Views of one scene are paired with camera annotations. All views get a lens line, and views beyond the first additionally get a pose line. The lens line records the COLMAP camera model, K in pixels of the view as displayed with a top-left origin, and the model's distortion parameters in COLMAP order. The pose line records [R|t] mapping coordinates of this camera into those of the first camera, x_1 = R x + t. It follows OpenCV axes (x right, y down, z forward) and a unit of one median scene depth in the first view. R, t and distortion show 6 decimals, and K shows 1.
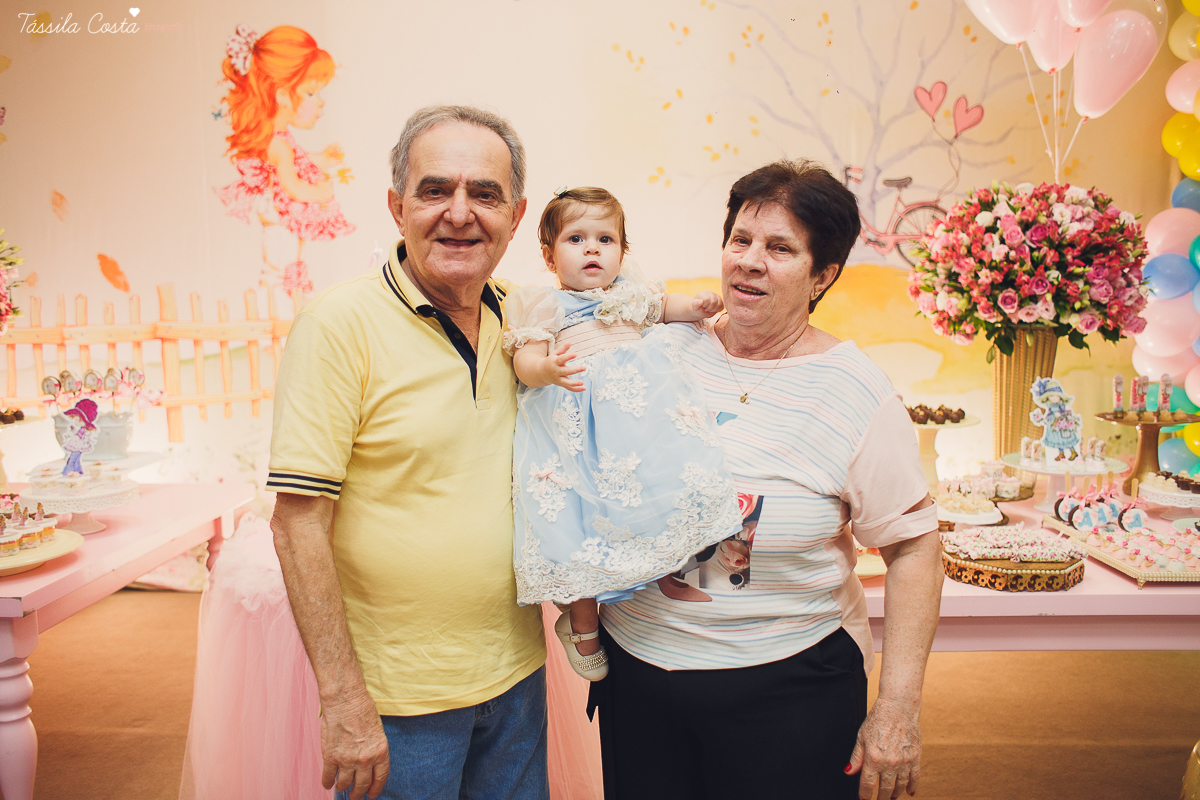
lens RADIAL K [[959.4, 0, 597.0], [0, 959.4, 403.4], [0, 0, 1]] dist [-0.100856, 0.127969]
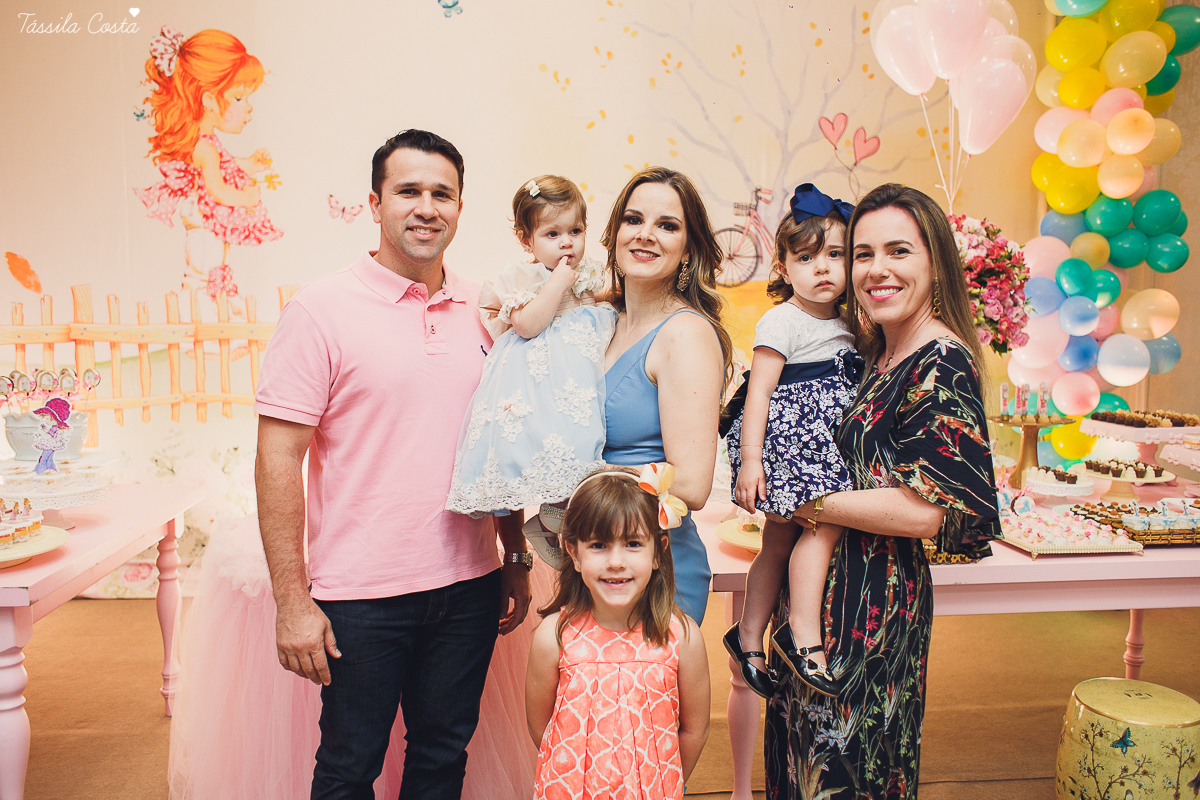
lens RADIAL K [[982.0, 0, 597.1], [0, 982.0, 404.2], [0, 0, 1]] dist [-0.101052, 0.130548]
pose [[0.991019, 0.004590, 0.133640, -0.063119], [-0.003219, 0.999940, -0.010474, 0.006483], [-0.133680, 0.009950, 0.990975, -0.066071]]
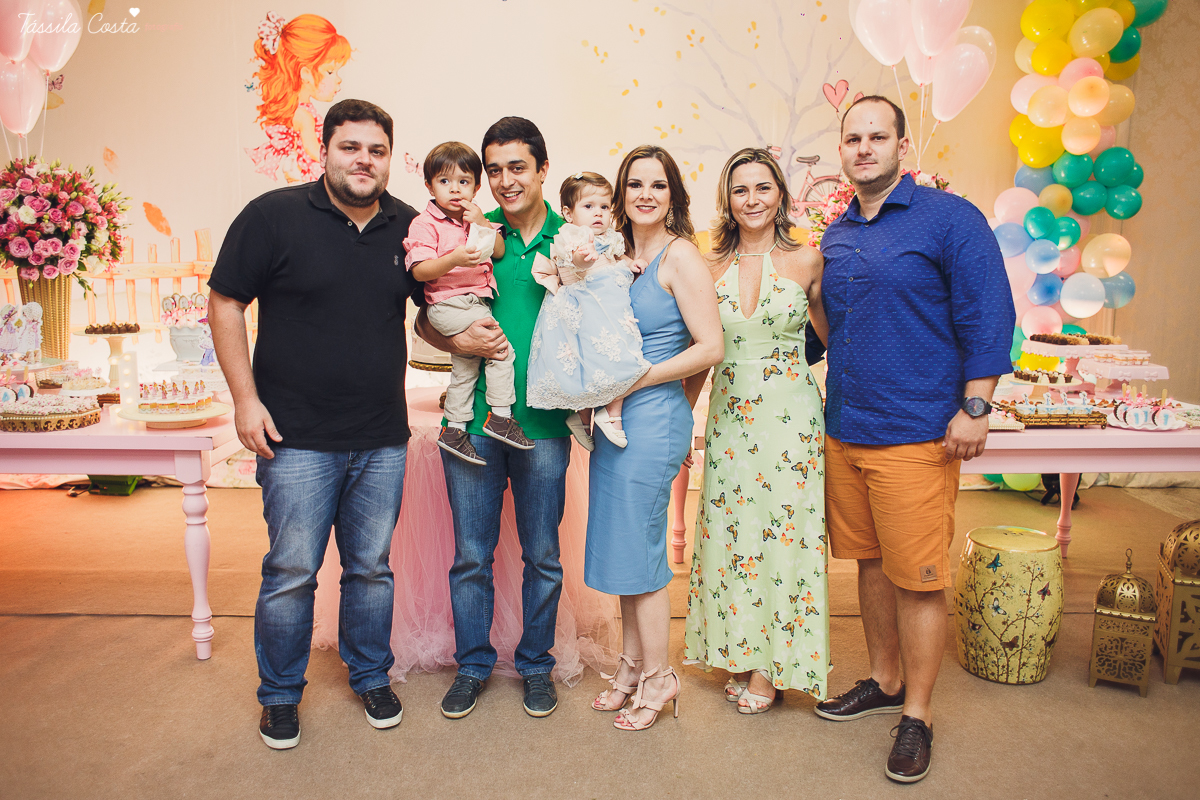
lens RADIAL K [[975.5, 0, 596.8], [0, 975.5, 404.4], [0, 0, 1]] dist [-0.101548, 0.130924]
pose [[0.996946, 0.008270, 0.077660, -0.058521], [-0.011552, 0.999054, 0.041913, 0.039857], [-0.077240, -0.042682, 0.996099, -0.267879]]
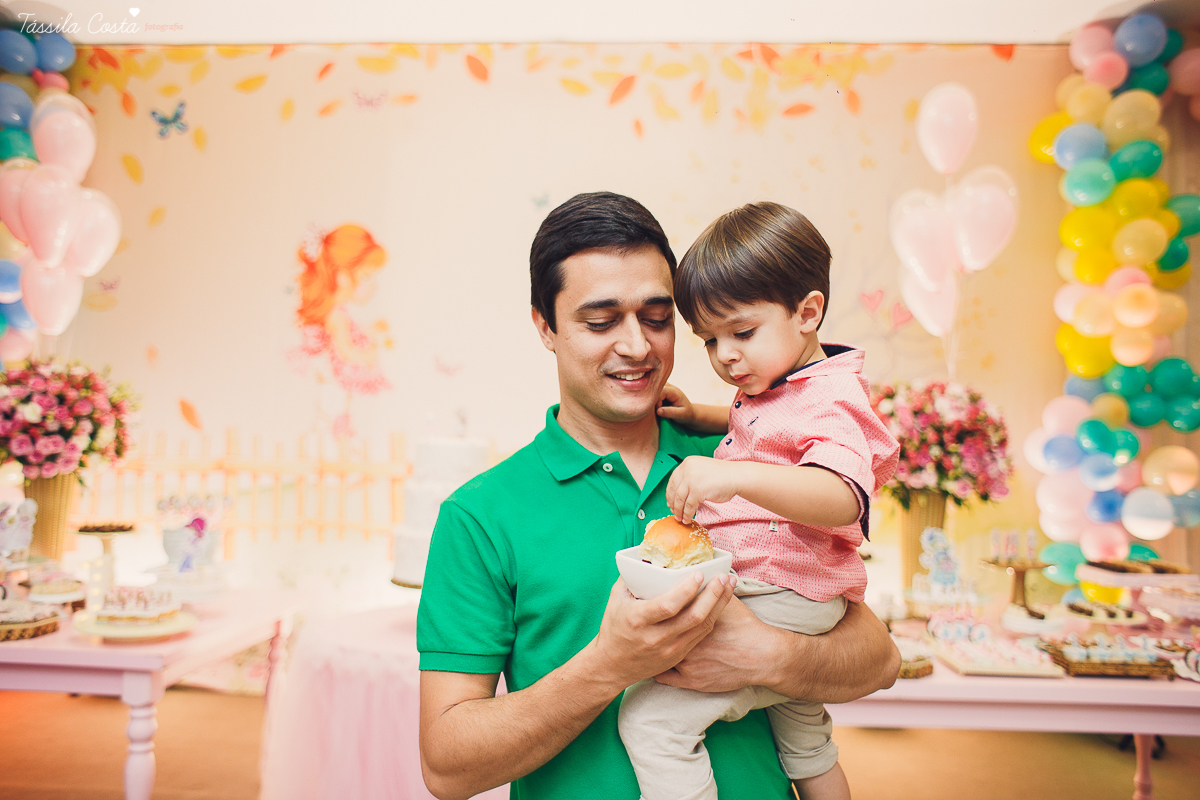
lens RADIAL K [[962.0, 0, 596.7], [0, 962.0, 404.3], [0, 0, 1]] dist [-0.103853, 0.130153]
pose [[0.999223, 0.038991, -0.005819, 0.008926], [-0.039422, 0.987141, -0.154914, 0.015108], [-0.000297, 0.155023, 0.987911, -0.202890]]
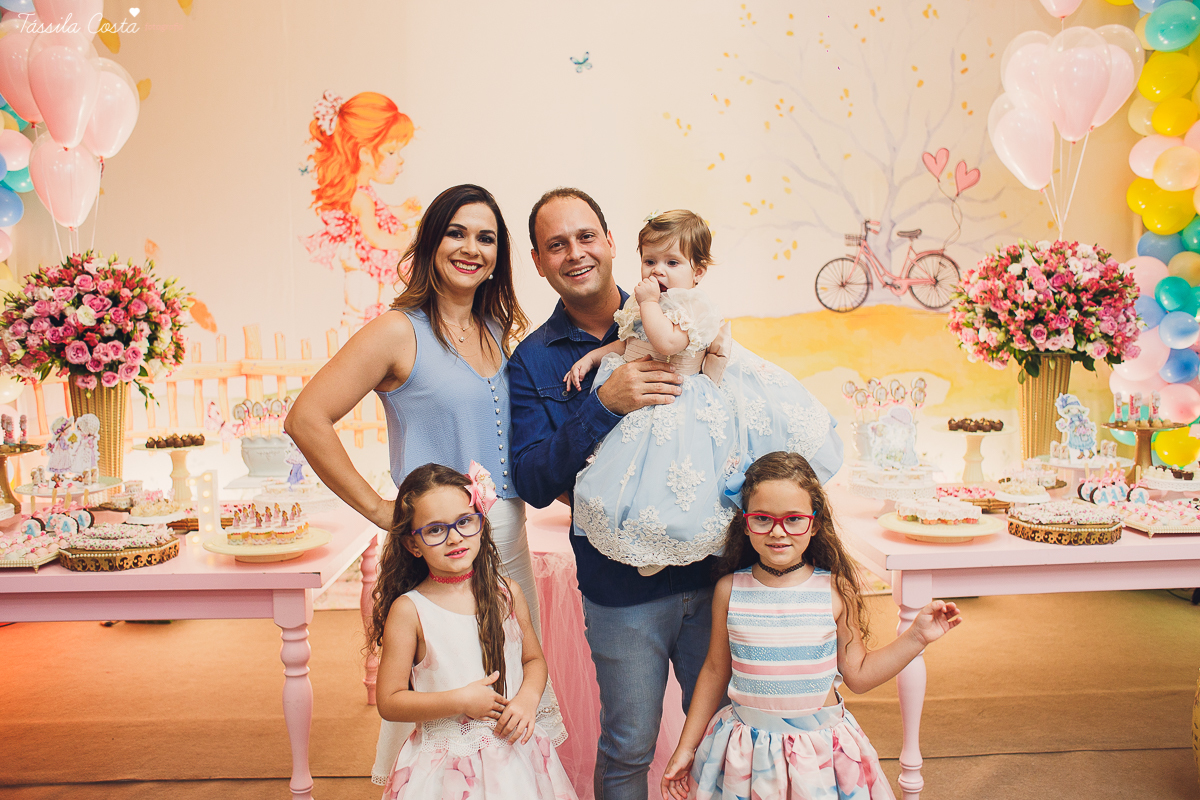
lens RADIAL K [[1005.5, 0, 597.3], [0, 1005.5, 404.3], [0, 0, 1]] dist [-0.103522, 0.135025]
pose [[0.996699, -0.012280, 0.080249, -0.165058], [0.015827, 0.998919, -0.043714, 0.022069], [-0.079626, 0.044839, 0.995816, -0.171745]]
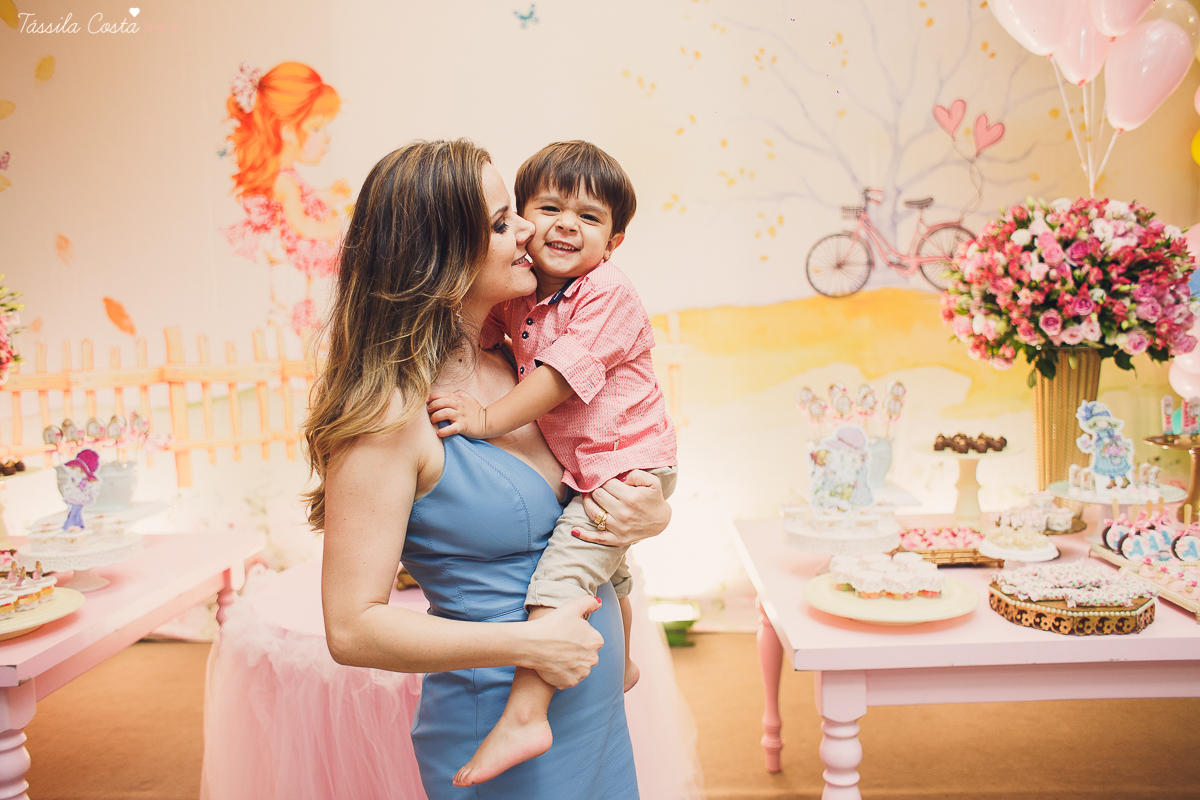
lens RADIAL K [[959.4, 0, 597.0], [0, 959.4, 403.4], [0, 0, 1]] dist [-0.100856, 0.127969]
pose [[0.999631, -0.024854, -0.010958, -0.008076], [0.024502, 0.999213, -0.031187, -0.005211], [0.011725, 0.030907, 0.999453, 0.029500]]
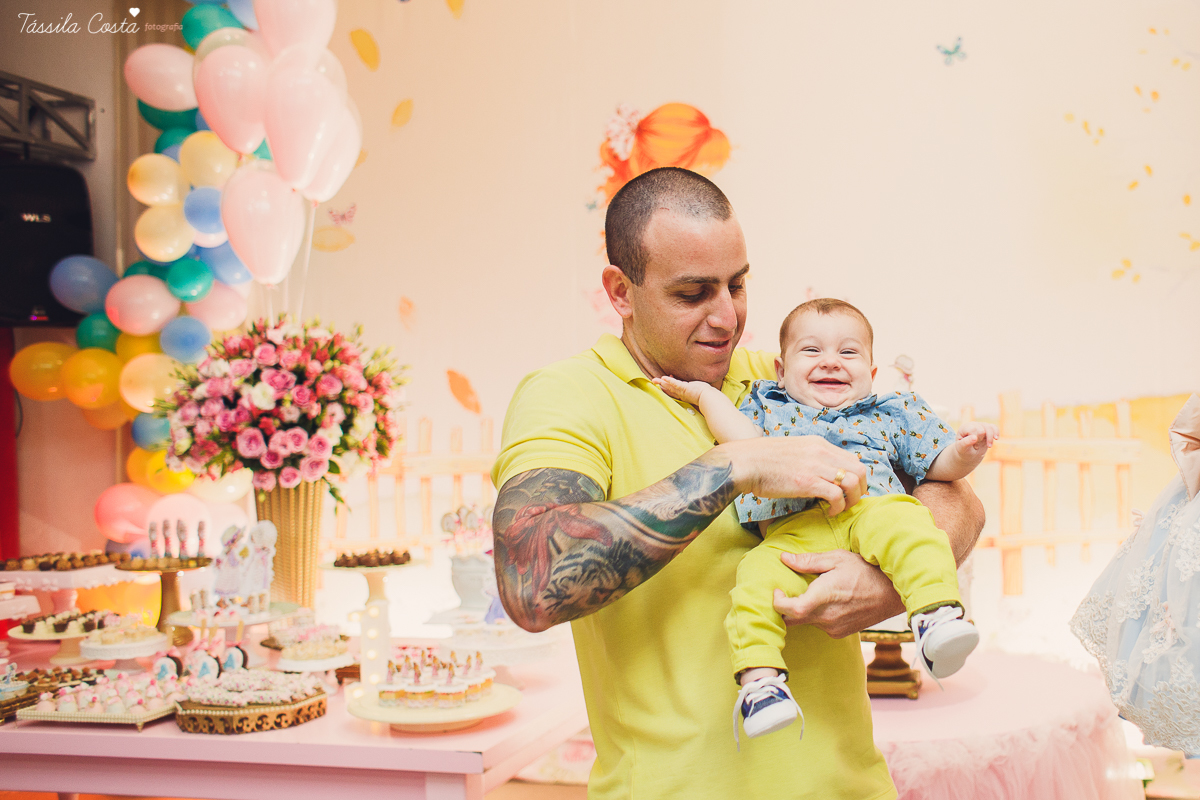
lens RADIAL K [[1310.0, 0, 814.5], [0, 1310.0, 397.0], [0, 0, 1]] dist [-0.092818, 0.114612]
pose [[0.992604, -0.007456, -0.121170, -0.065629], [-0.007762, 0.992172, -0.124635, 0.009270], [0.121151, 0.124654, 0.984776, -0.113773]]
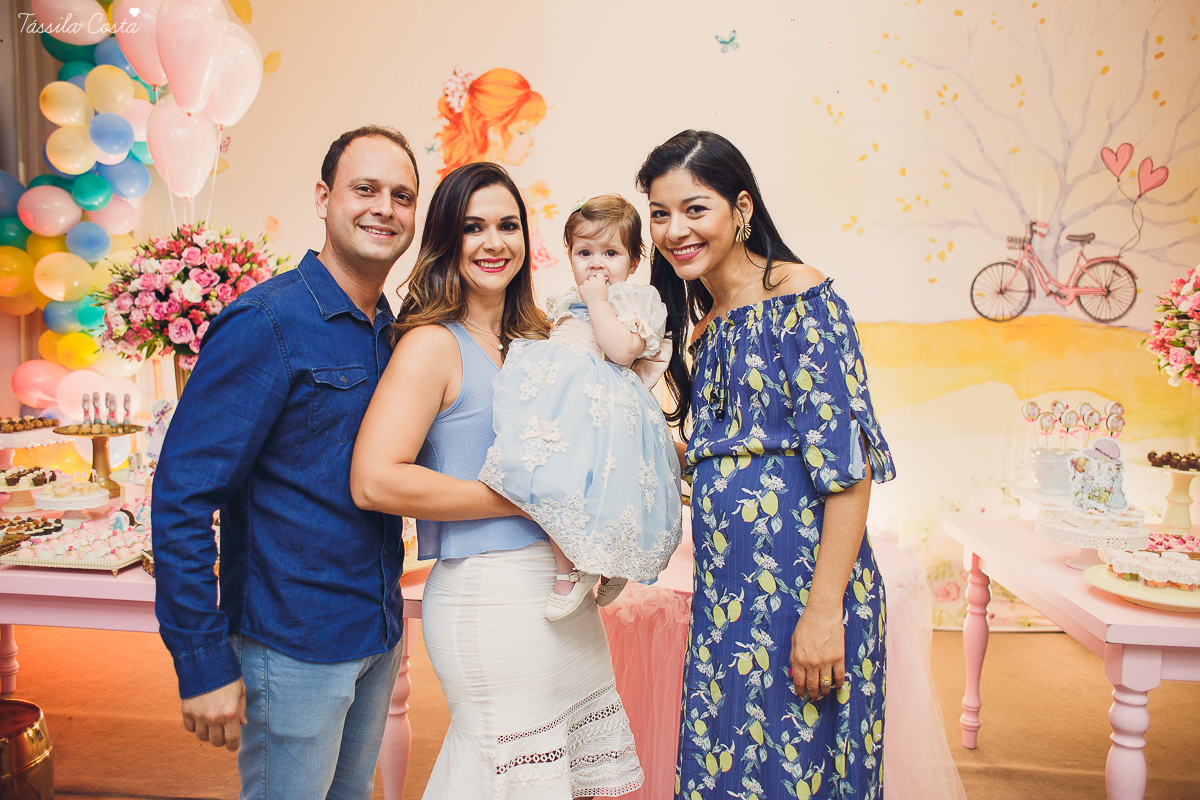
lens RADIAL K [[959.4, 0, 597.0], [0, 959.4, 403.4], [0, 0, 1]] dist [-0.100856, 0.127969]
pose [[0.999054, 0.037930, -0.021274, -0.191016], [-0.038630, 0.998692, -0.033507, 0.004849], [0.019975, 0.034297, 0.999212, -0.045392]]
